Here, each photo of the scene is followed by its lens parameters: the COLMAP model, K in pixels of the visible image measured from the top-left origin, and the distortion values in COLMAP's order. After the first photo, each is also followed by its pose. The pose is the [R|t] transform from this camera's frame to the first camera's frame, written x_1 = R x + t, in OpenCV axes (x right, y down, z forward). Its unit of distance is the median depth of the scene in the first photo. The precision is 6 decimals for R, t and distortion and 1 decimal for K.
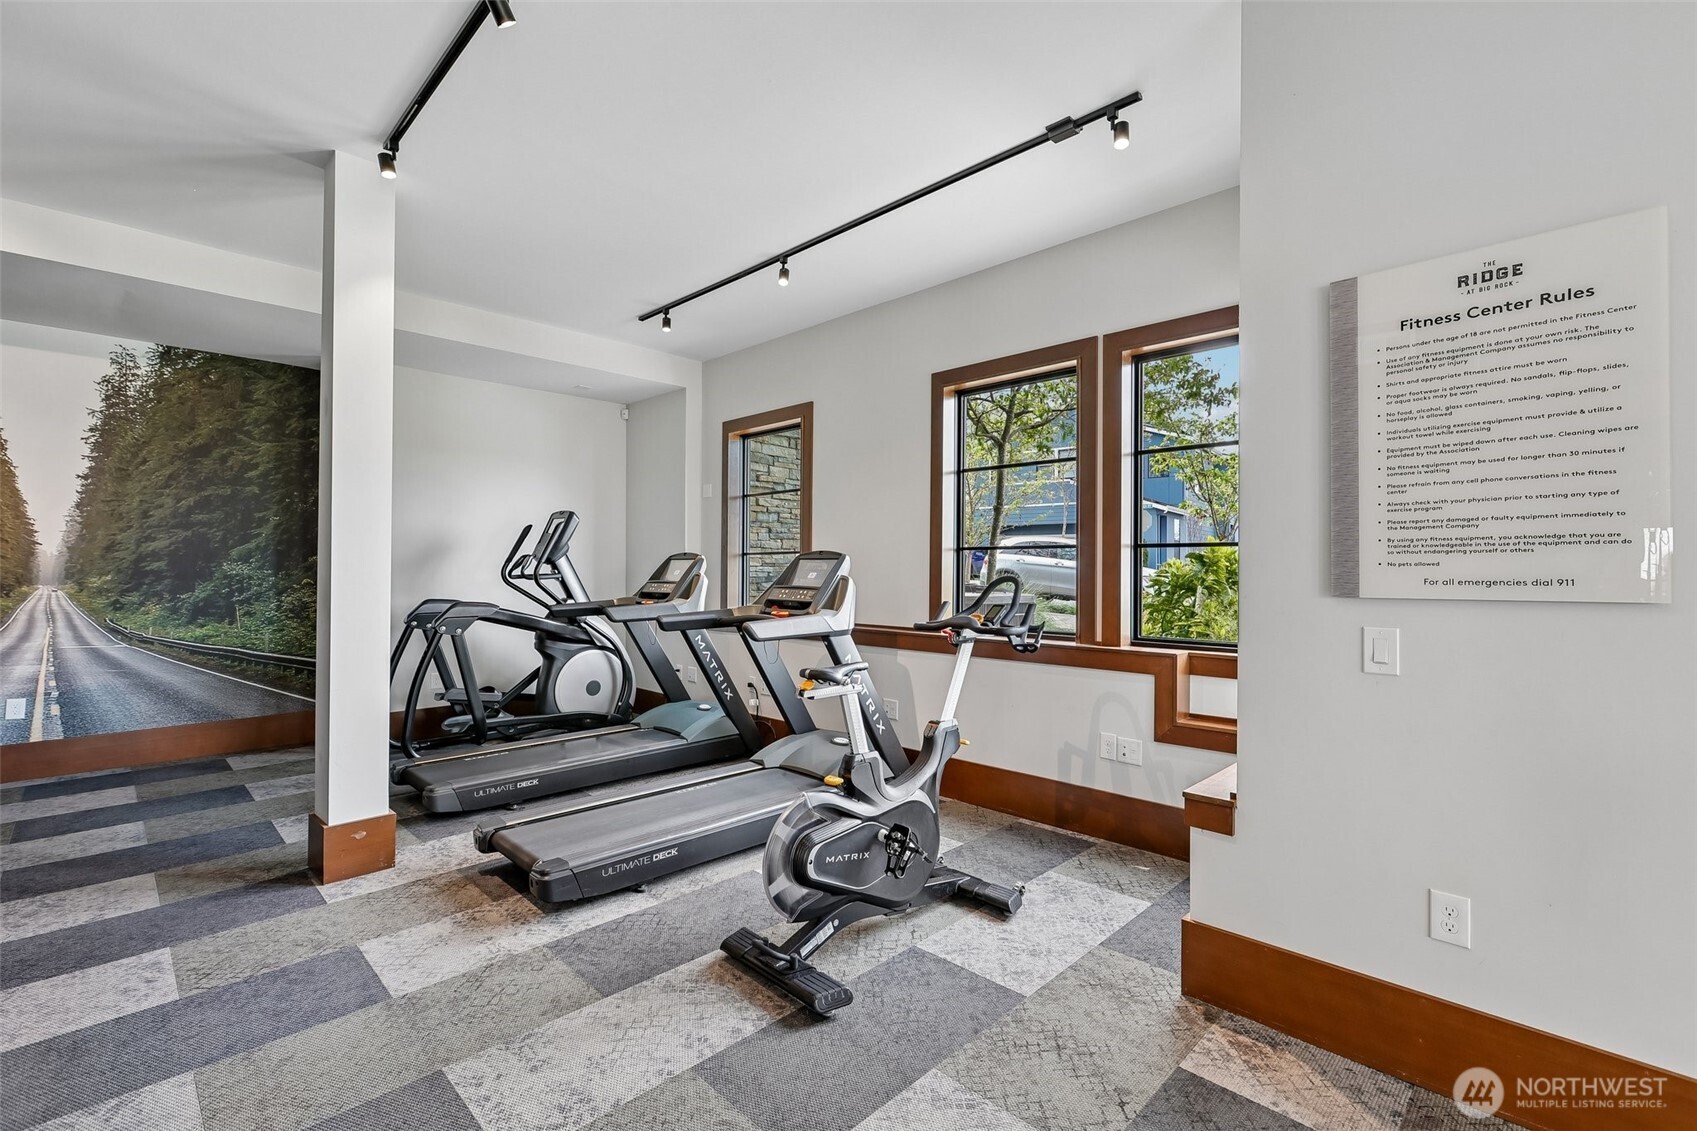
lens RADIAL K [[748.8, 0, 856.6], [0, 748.8, 567.1], [0, 0, 1]] dist [-0.002287, 0.000628]
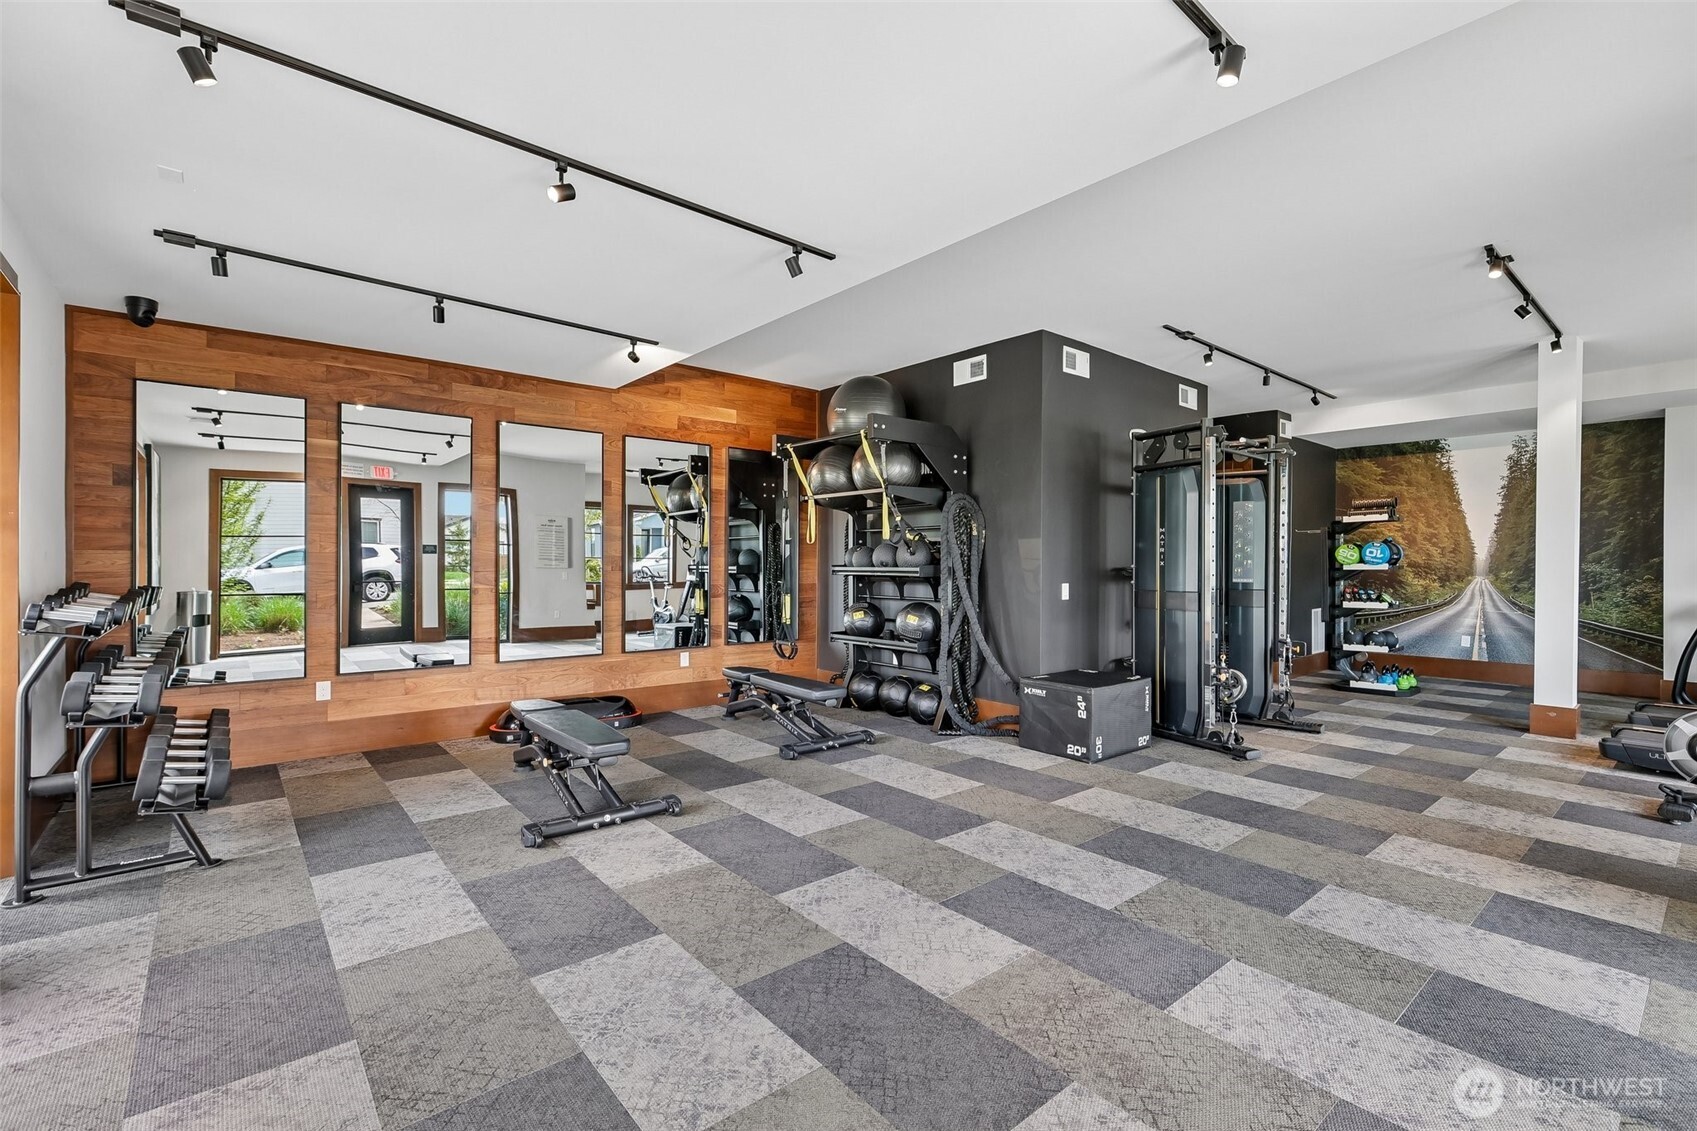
lens RADIAL K [[748.8, 0, 856.8], [0, 748.8, 566.1], [0, 0, 1]] dist [-0.002287, 0.000628]
pose [[-0.096282, 0.001726, -0.995353, 0.846258], [-0.001812, 0.999997, 0.001910, -0.001103], [0.995352, 0.001988, -0.096279, -0.327631]]
